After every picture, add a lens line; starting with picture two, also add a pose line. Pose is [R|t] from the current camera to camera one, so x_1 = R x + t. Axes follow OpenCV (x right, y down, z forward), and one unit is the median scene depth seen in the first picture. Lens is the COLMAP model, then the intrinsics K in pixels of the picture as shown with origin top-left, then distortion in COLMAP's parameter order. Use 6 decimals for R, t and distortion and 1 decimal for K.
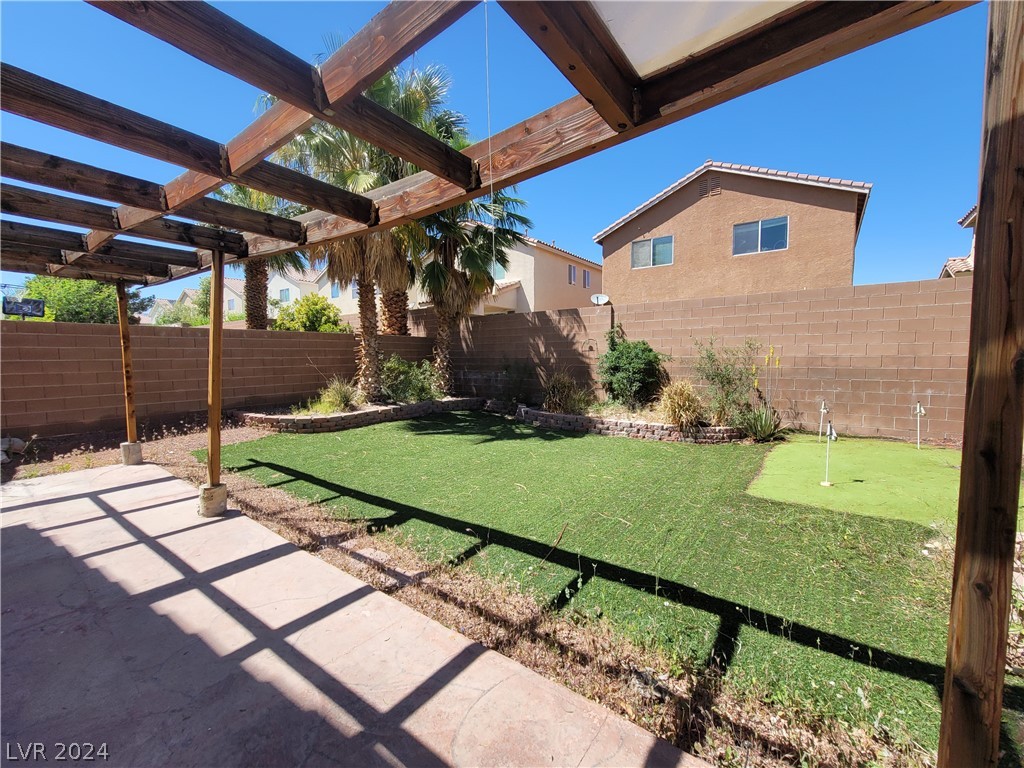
lens RADIAL K [[418.1, 0, 518.2], [0, 418.1, 380.7], [0, 0, 1]] dist [-0.003708, 0.000029]
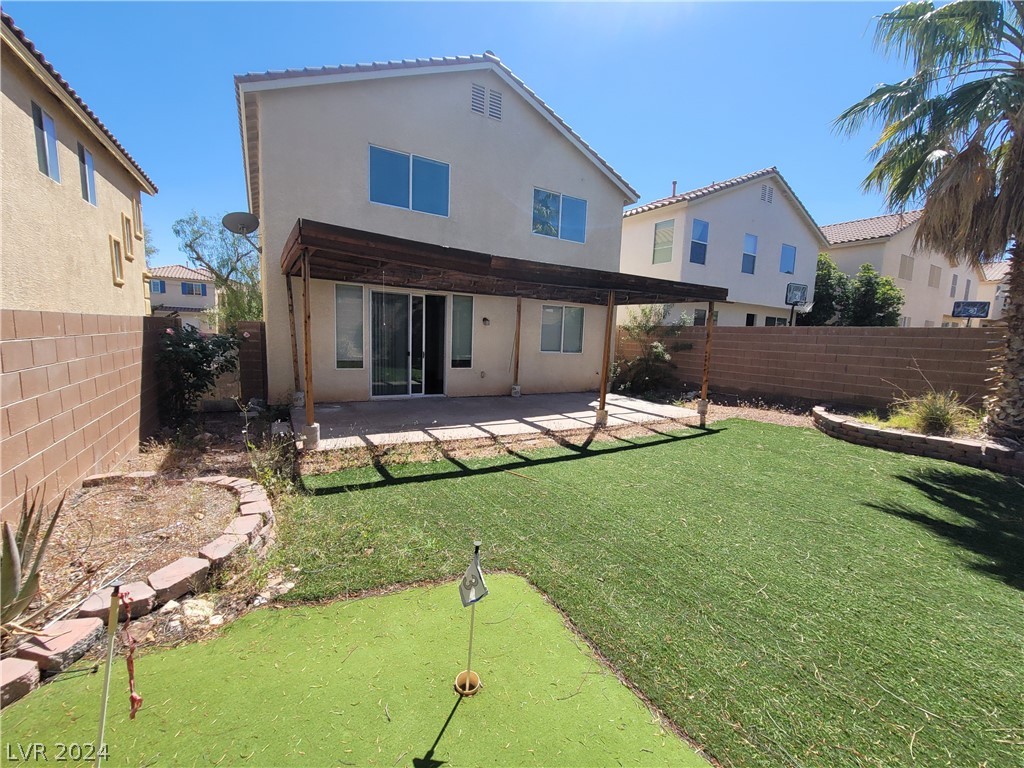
lens RADIAL K [[418.1, 0, 509.7], [0, 418.1, 381.3], [0, 0, 1]] dist [-0.003708, 0.000029]
pose [[-0.388621, 0.096280, -0.916353, 0.713009], [-0.096057, 0.984873, 0.144217, -0.070866], [0.916377, 0.144069, -0.373494, 0.762008]]
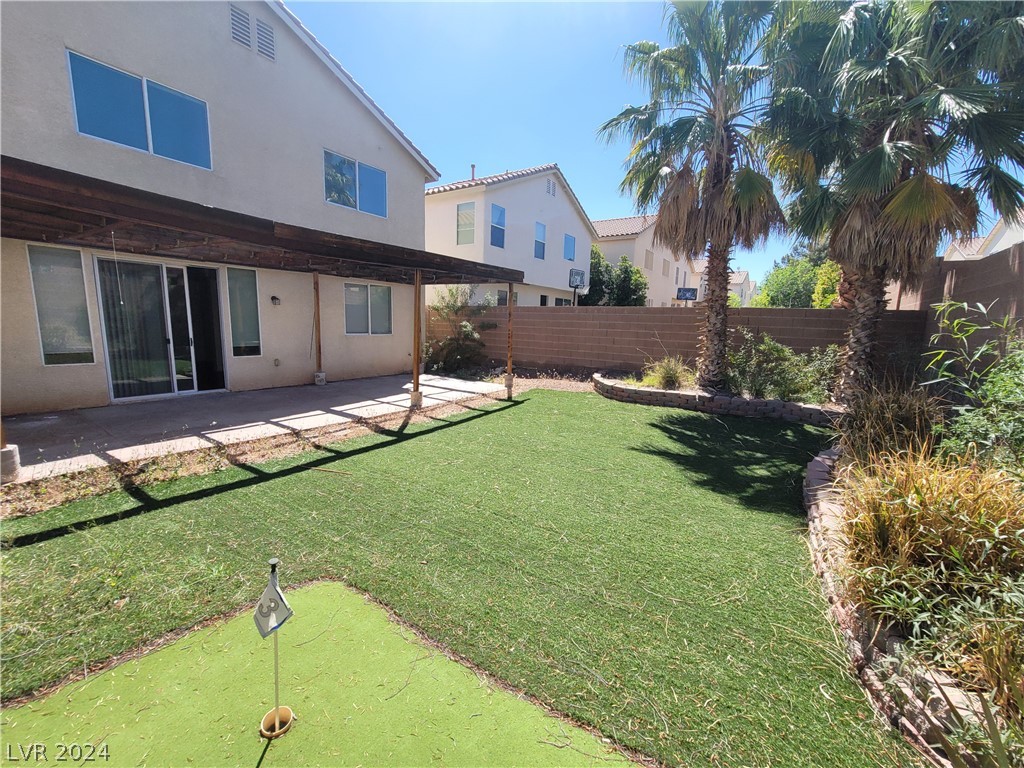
lens RADIAL K [[418.1, 0, 507.5], [0, 418.1, 383.7], [0, 0, 1]] dist [-0.003708, 0.000029]
pose [[0.033885, 0.157603, -0.986921, 0.696240], [-0.093880, 0.983624, 0.153853, -0.070759], [0.995007, 0.087439, 0.048125, 0.765421]]
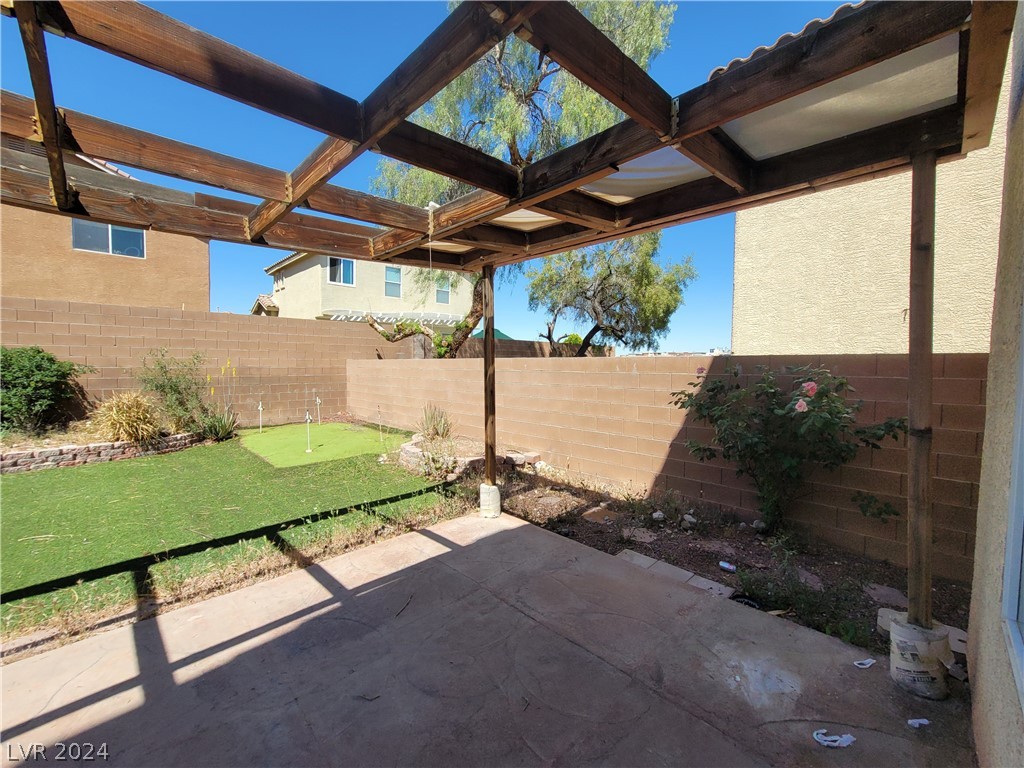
lens RADIAL K [[418.1, 0, 509.7], [0, 418.1, 384.6], [0, 0, 1]] dist [-0.003708, 0.000029]
pose [[0.146981, -0.038281, 0.988398, -0.431831], [0.054390, 0.998052, 0.030567, -0.001267], [-0.987643, 0.049266, 0.148777, 0.019265]]
